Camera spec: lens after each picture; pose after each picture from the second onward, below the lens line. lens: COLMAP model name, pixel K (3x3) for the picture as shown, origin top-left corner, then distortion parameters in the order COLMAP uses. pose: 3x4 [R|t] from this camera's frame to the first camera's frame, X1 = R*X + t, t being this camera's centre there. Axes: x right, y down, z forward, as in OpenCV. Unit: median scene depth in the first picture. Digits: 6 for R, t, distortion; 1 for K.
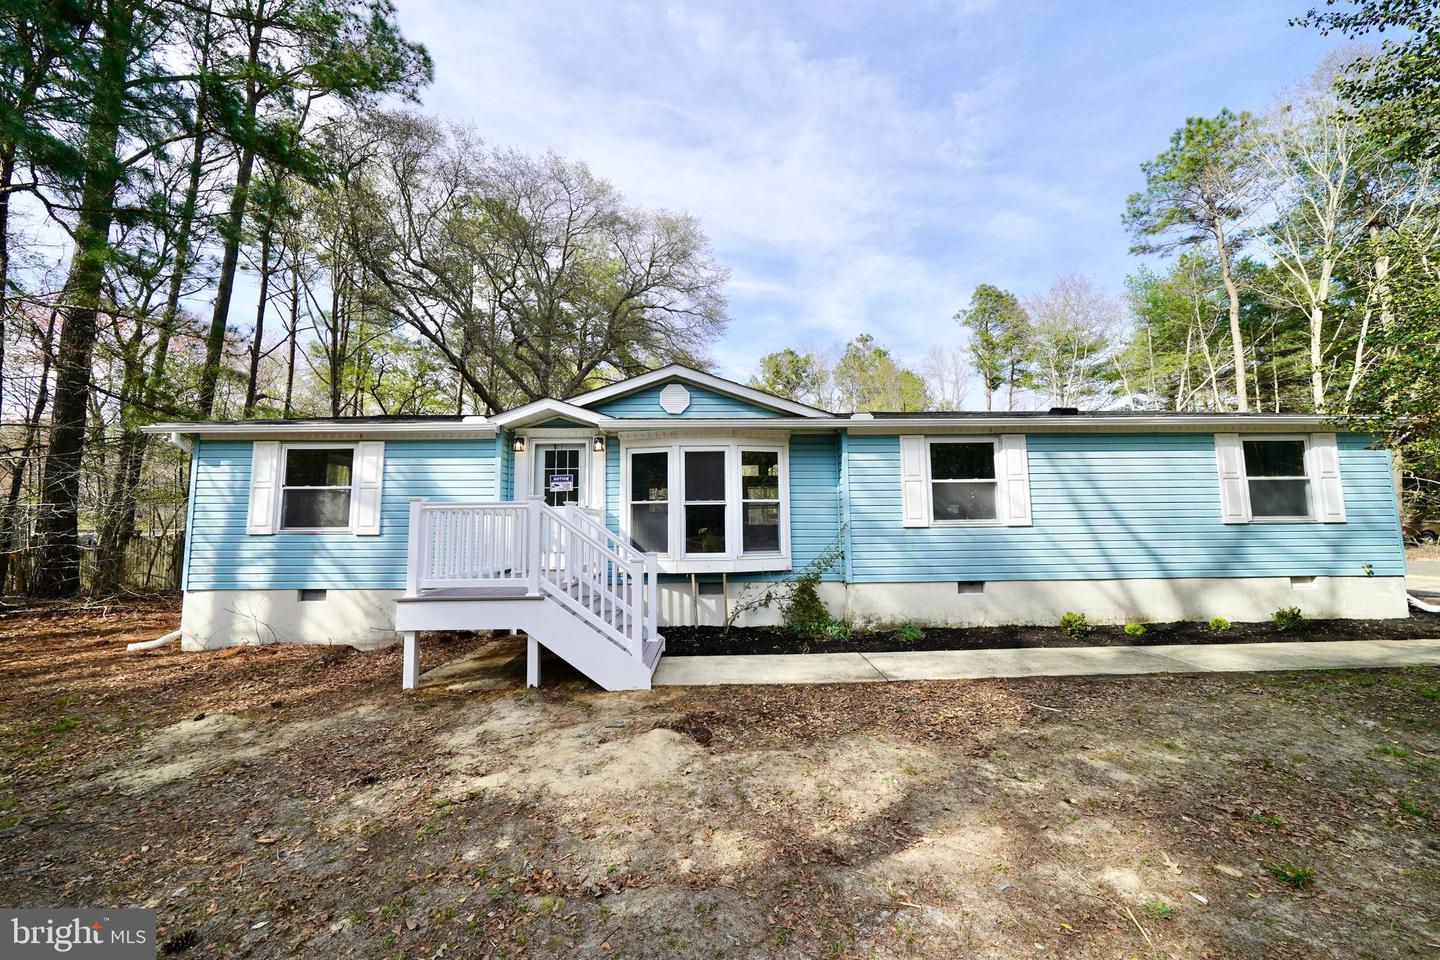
lens RADIAL K [[496.5, 0, 718.3], [0, 496.5, 479.4], [0, 0, 1]] dist [-0.005060, 0.000120]
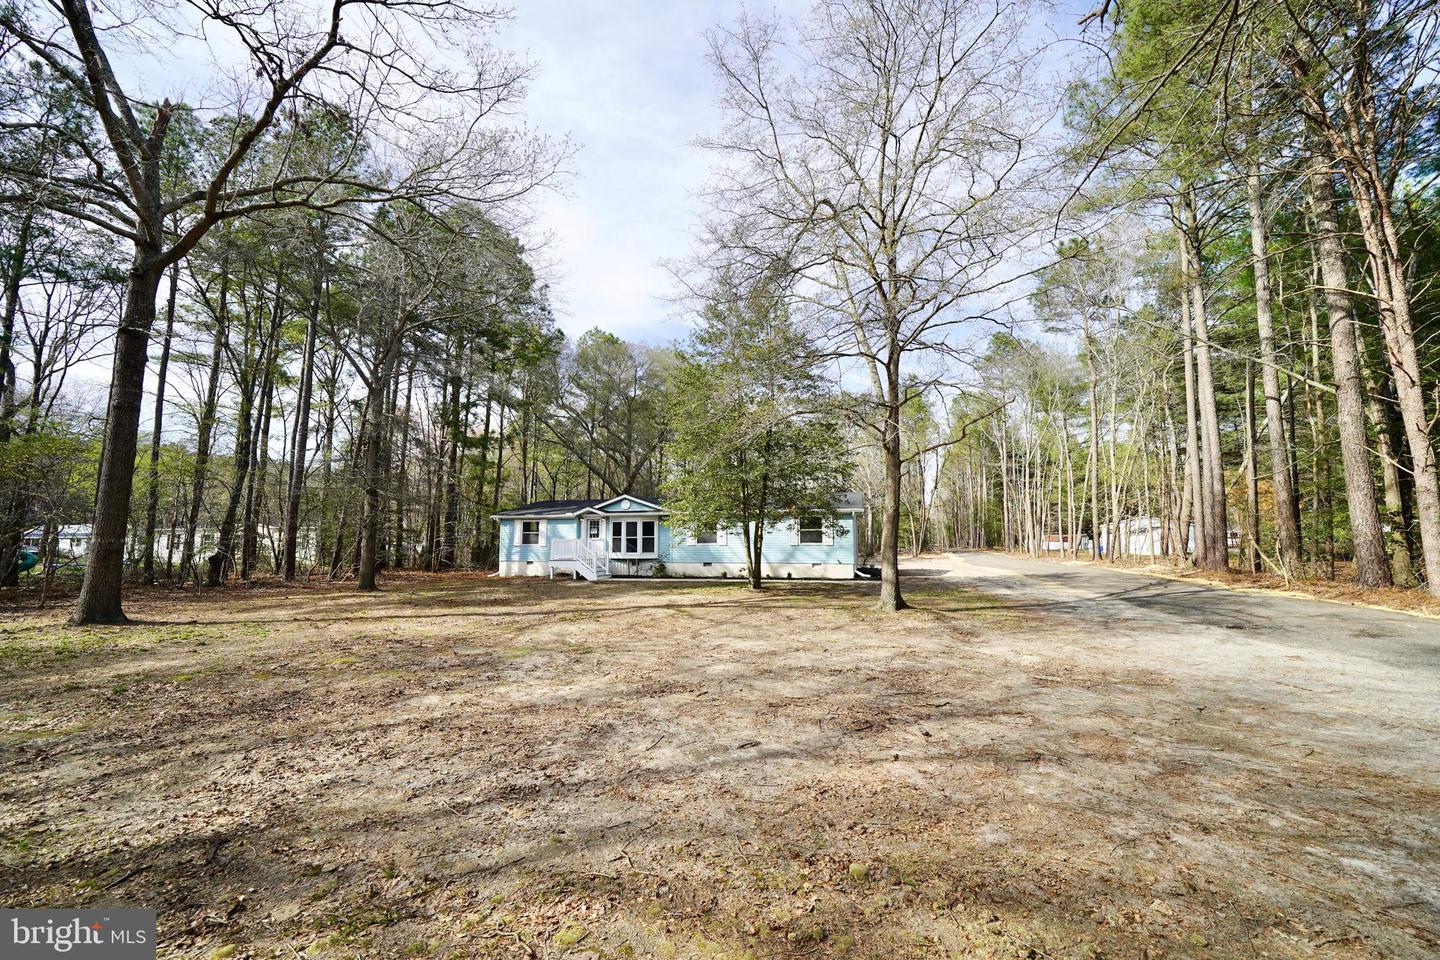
lens RADIAL K [[512.3, 0, 720.0], [0, 512.3, 480.0], [0, 0, 1]] dist [-0.000005, 0.000000]
pose [[0.959650, -0.026087, -0.279986, 1.495214], [0.021587, 0.999584, -0.019145, -0.255927], [0.280369, 0.012328, 0.959813, -2.097979]]
